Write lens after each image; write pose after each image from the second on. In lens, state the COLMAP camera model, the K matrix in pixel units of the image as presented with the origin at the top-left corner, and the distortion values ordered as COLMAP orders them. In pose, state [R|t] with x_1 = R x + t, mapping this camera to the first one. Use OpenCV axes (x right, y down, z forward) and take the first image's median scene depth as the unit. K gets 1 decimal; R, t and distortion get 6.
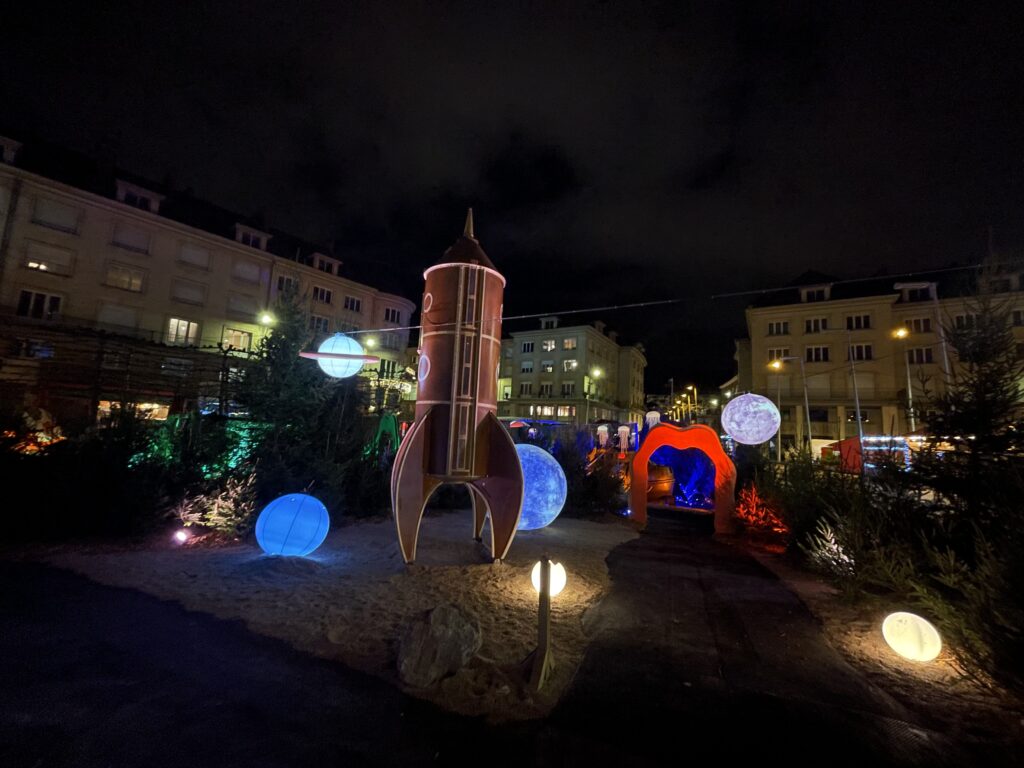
lens RADIAL K [[411.2, 0, 509.7], [0, 411.2, 383.5], [0, 0, 1]] dist [-0.001727, -0.000096]
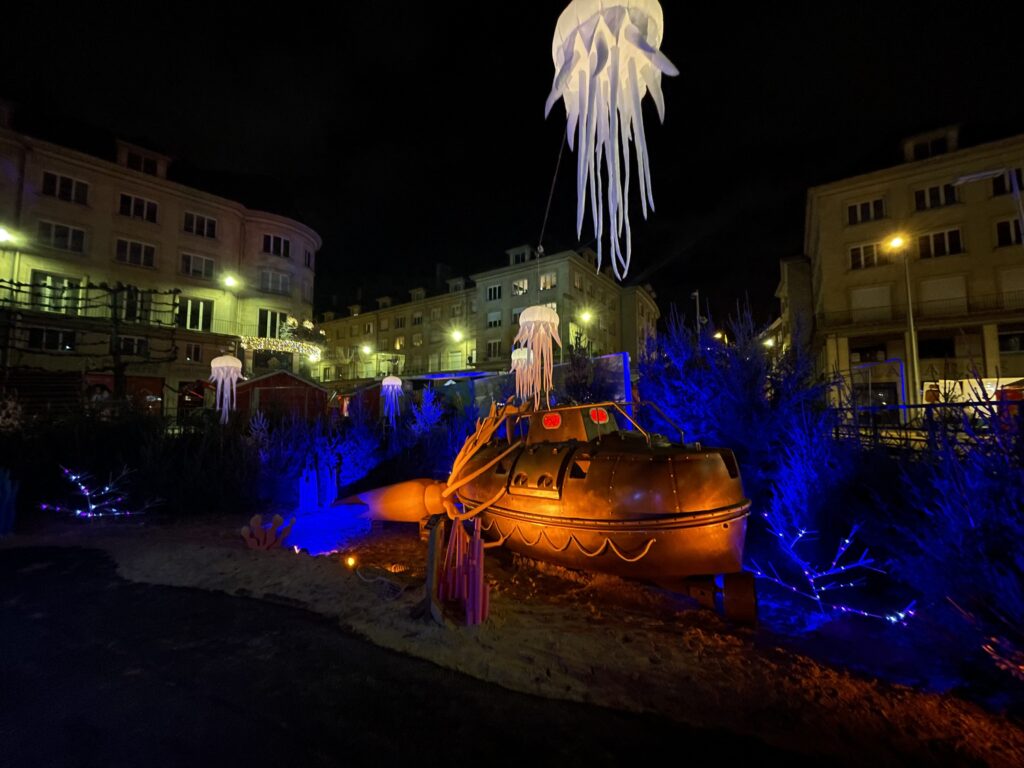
lens RADIAL K [[411.2, 0, 514.1], [0, 411.2, 382.0], [0, 0, 1]] dist [-0.001727, -0.000096]
pose [[0.997608, -0.060573, -0.033316, 0.104483], [0.061634, 0.997592, 0.031807, 0.055385], [0.031309, -0.033784, 0.998939, 0.285355]]
